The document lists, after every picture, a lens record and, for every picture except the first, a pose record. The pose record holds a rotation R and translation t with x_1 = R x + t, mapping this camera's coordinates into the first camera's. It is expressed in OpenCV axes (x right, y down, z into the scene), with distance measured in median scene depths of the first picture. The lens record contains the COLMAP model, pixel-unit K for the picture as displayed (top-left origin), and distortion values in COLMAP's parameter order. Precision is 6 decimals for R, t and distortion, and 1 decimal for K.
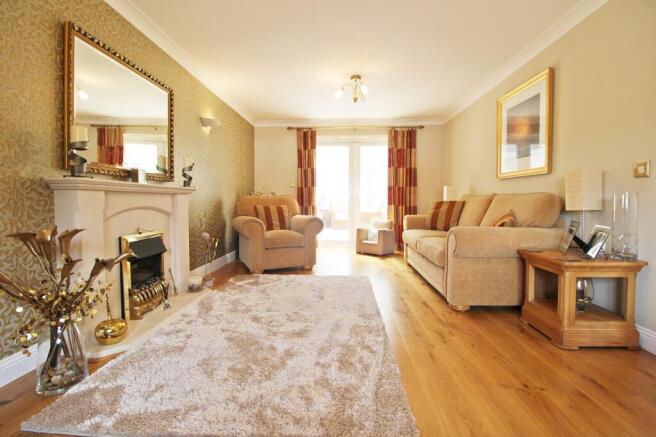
lens RADIAL K [[302.7, 0, 327.1], [0, 302.7, 210.9], [0, 0, 1]] dist [0.000145, -0.012874]
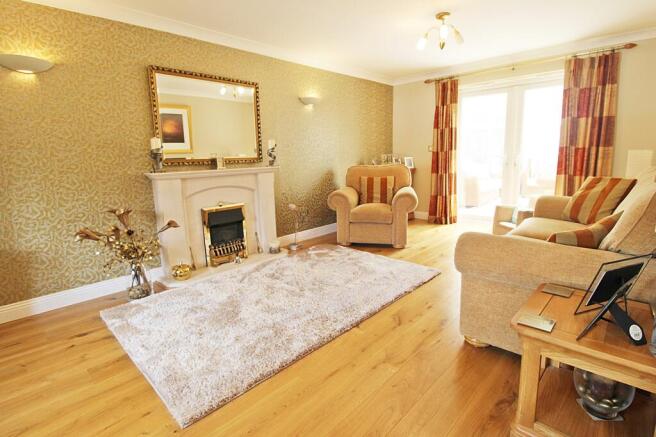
lens RADIAL K [[332.9, 0, 348.5], [0, 332.9, 207.4], [0, 0, 1]] dist [-0.002505, -0.001517]
pose [[0.757517, 0.089740, -0.646618, 0.448243], [0.005144, 0.989655, 0.143374, -0.074840], [0.652795, -0.111935, 0.749219, 0.146203]]
